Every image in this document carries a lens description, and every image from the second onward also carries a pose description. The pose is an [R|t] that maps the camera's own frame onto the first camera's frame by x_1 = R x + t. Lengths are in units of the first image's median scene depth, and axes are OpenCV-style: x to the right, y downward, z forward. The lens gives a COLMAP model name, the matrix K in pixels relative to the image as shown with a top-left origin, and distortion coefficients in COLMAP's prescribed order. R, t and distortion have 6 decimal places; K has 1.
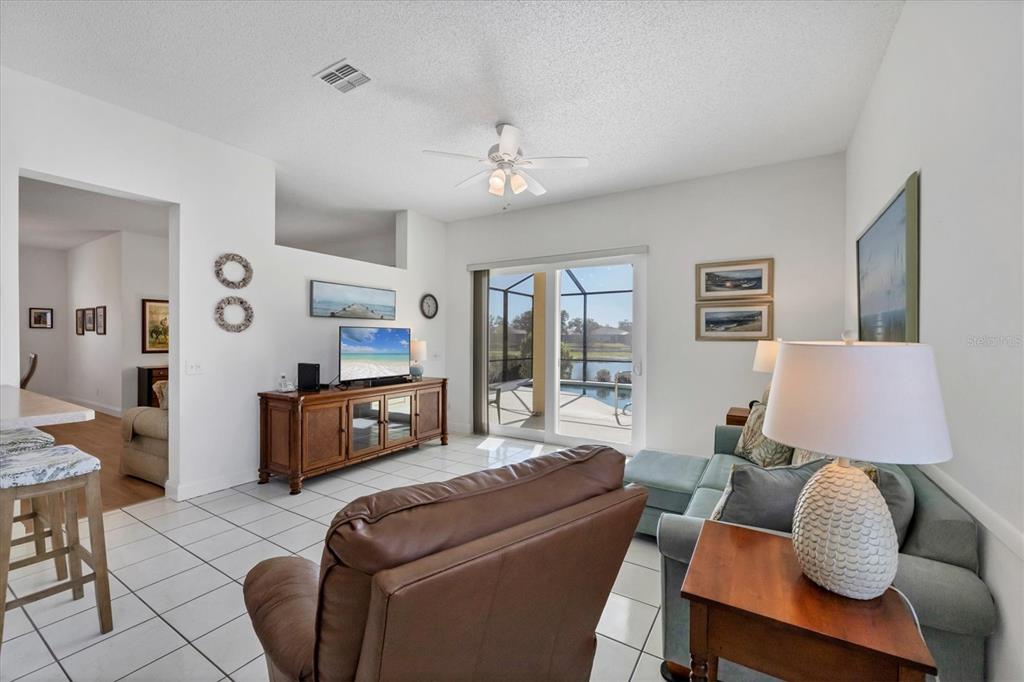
lens RADIAL K [[420.0, 0, 513.6], [0, 420.0, 337.6], [0, 0, 1]] dist [-0.001489, 0.000144]
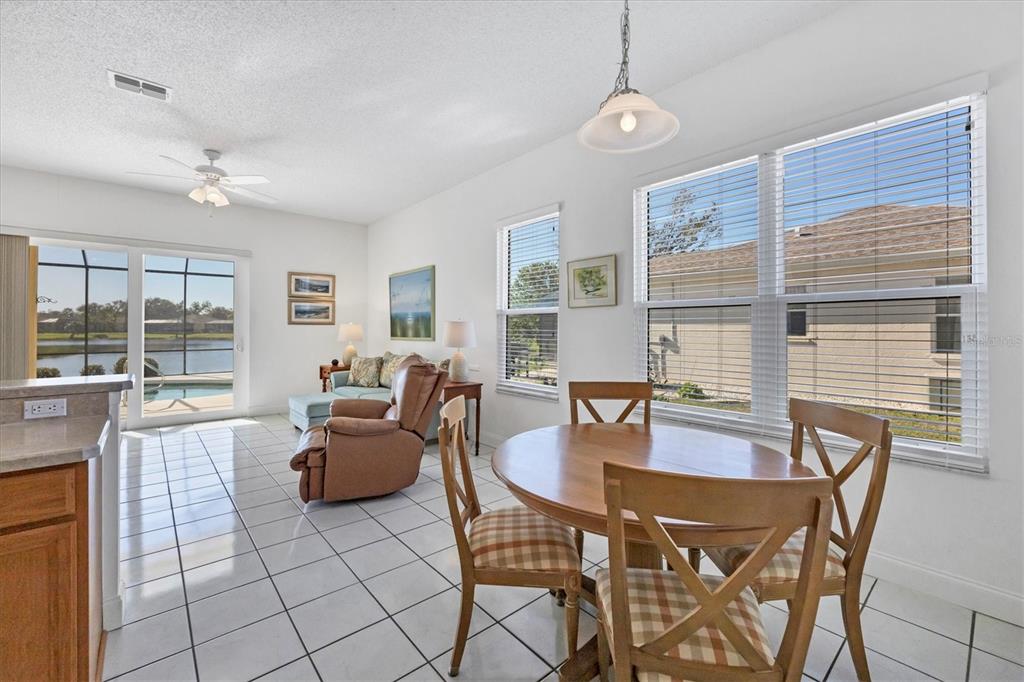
lens RADIAL K [[420.0, 0, 514.8], [0, 420.0, 333.0], [0, 0, 1]] dist [-0.001489, 0.000144]
pose [[0.295964, -0.014645, 0.955087, -0.717667], [0.000582, 0.999885, 0.015151, 0.014989], [-0.955199, -0.003929, 0.295938, -0.174575]]
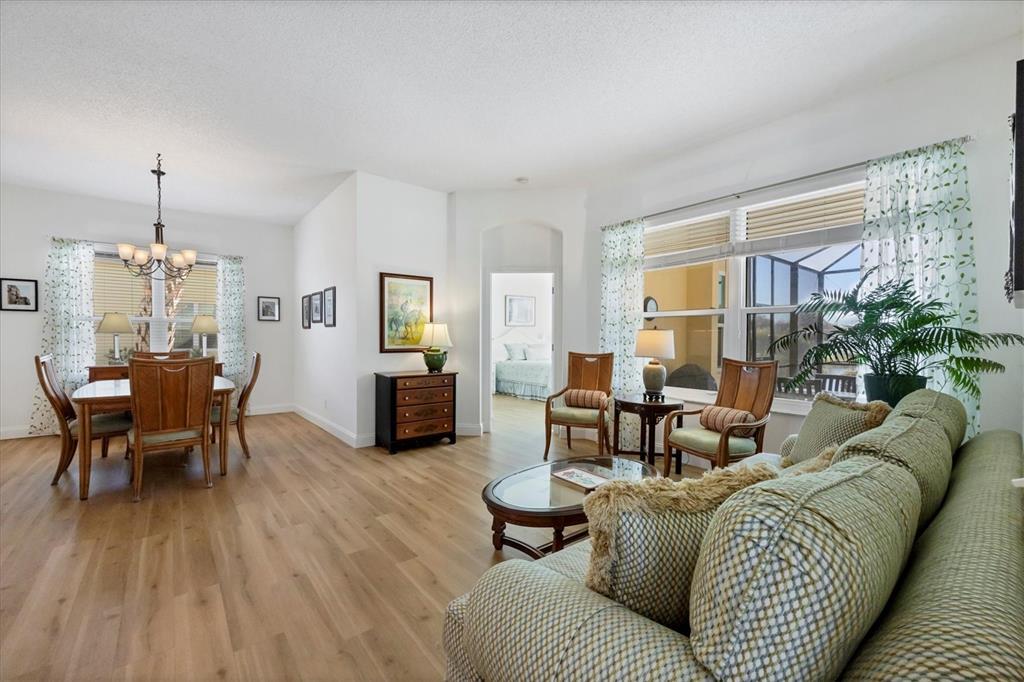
lens RADIAL K [[420.0, 0, 510.4], [0, 420.0, 341.8], [0, 0, 1]] dist [-0.001489, 0.000144]
pose [[0.943958, 0.001554, -0.330063, -0.745664], [0.000103, 0.999987, 0.005003, 0.025639], [0.330066, -0.004757, 0.943946, 0.693066]]
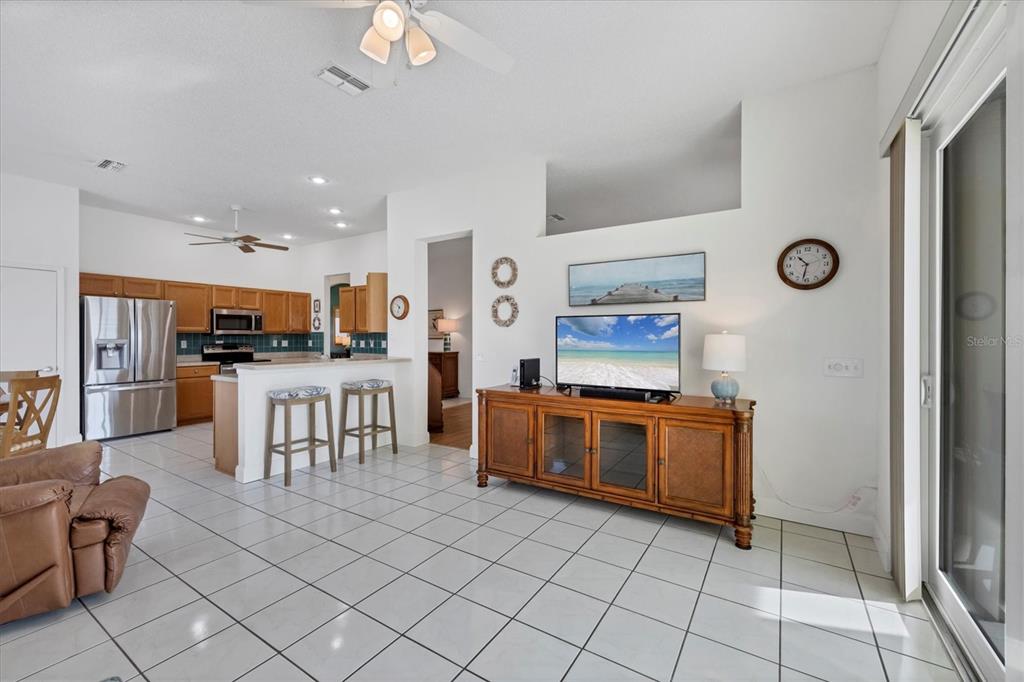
lens RADIAL K [[420.0, 0, 507.8], [0, 420.0, 337.7], [0, 0, 1]] dist [-0.001489, 0.000144]
pose [[-0.020427, -0.004194, -0.999783, 0.393921], [-0.000650, 0.999991, -0.004182, 0.018039], [0.999791, 0.000564, -0.020429, 0.884393]]
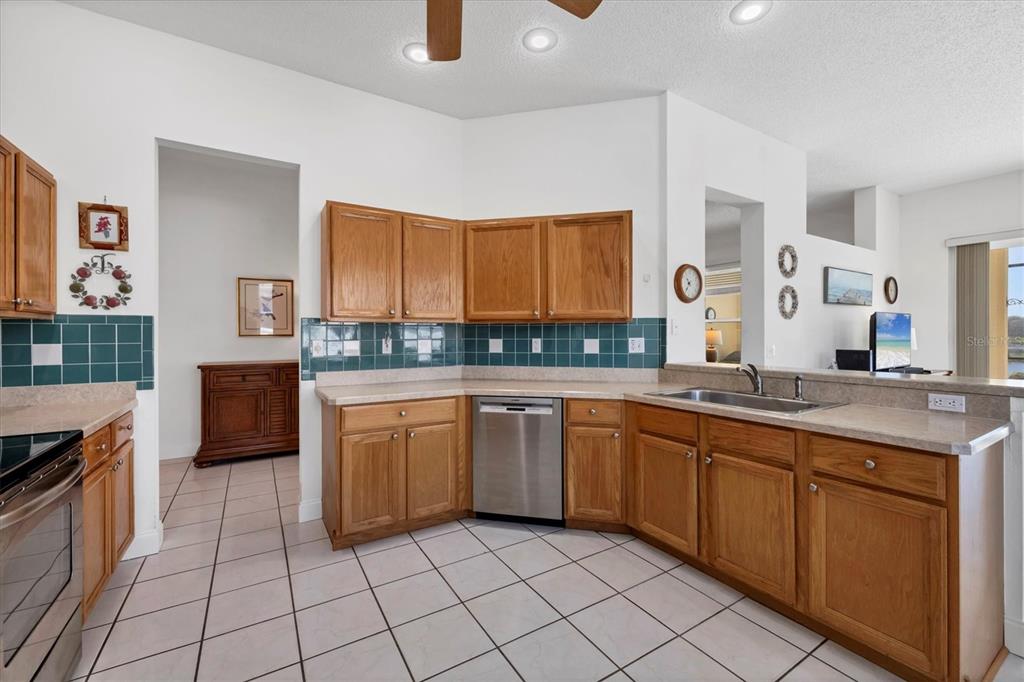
lens RADIAL K [[420.0, 0, 518.9], [0, 420.0, 335.1], [0, 0, 1]] dist [-0.001489, 0.000144]
pose [[0.893565, -0.008178, -0.448860, -0.683737], [0.009335, 0.999956, 0.000364, 0.016751], [0.448837, -0.004515, 0.893602, -0.210031]]
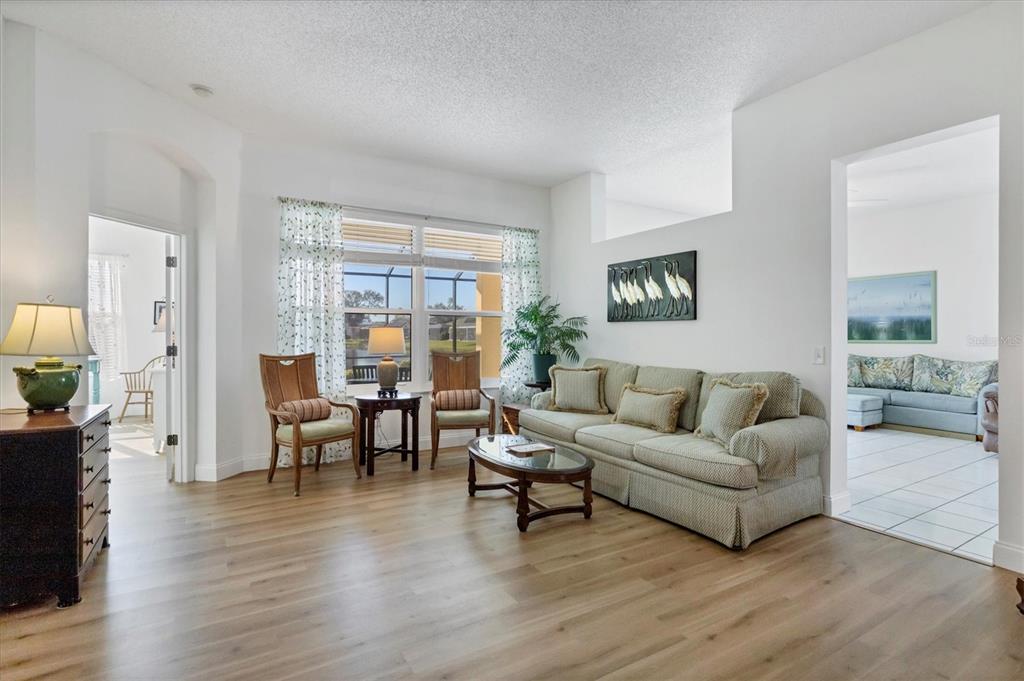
lens RADIAL K [[504.3, 0, 513.1], [0, 504.3, 333.5], [0, 0, 1]] dist [-0.006708, 0.000017]
pose [[0.453234, -0.004319, 0.891381, -1.582059], [0.004925, 0.999985, 0.002341, 0.017340], [-0.891378, 0.003329, 0.453248, 0.891811]]
